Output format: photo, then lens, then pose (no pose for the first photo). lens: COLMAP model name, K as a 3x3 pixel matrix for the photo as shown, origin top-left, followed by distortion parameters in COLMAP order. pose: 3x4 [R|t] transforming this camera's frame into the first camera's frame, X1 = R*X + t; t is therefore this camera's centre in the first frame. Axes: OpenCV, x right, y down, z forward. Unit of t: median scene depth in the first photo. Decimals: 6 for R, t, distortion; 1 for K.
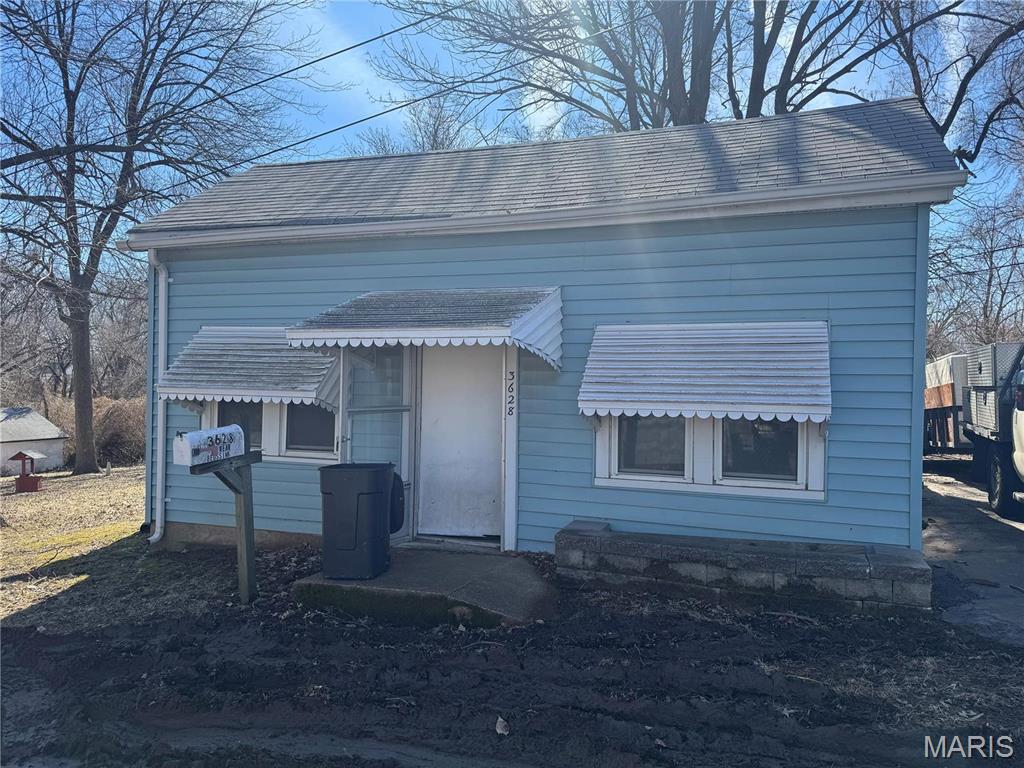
lens RADIAL K [[717.4, 0, 508.9], [0, 717.4, 383.8], [0, 0, 1]] dist [0.053734, -0.060479]
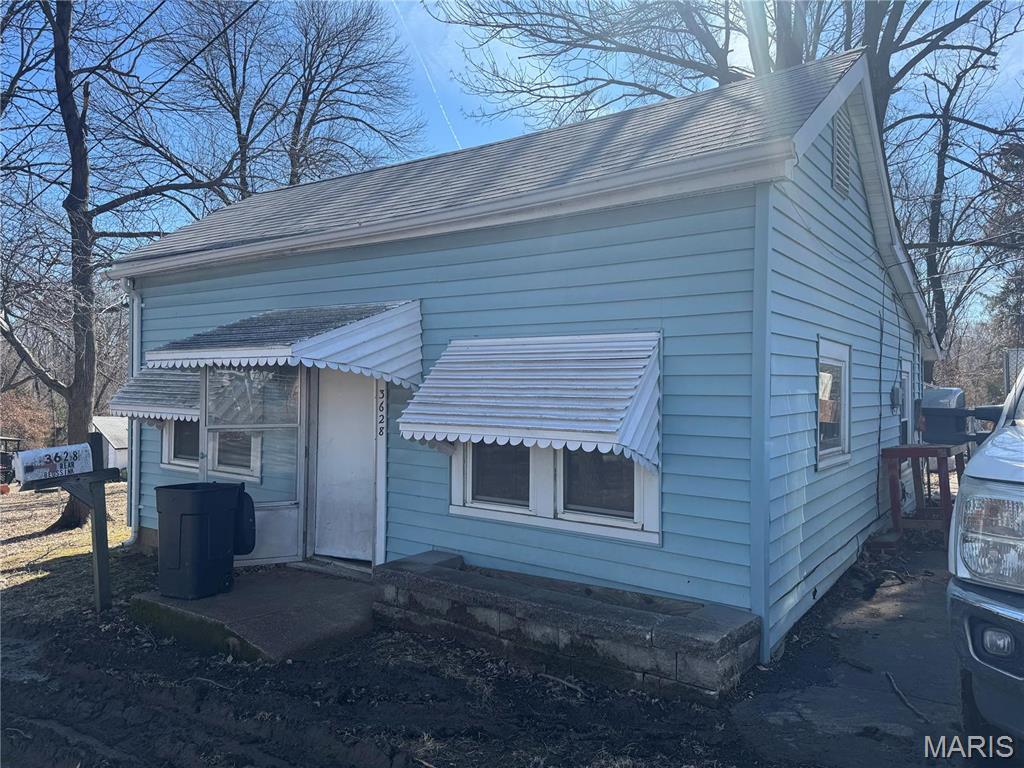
lens RADIAL K [[717.4, 0, 515.0], [0, 717.4, 379.5], [0, 0, 1]] dist [0.053734, -0.060479]
pose [[0.960338, -0.006989, -0.278749, 0.508937], [0.002987, 0.999886, -0.014780, -0.018503], [0.278821, 0.013361, 0.960250, 0.149435]]
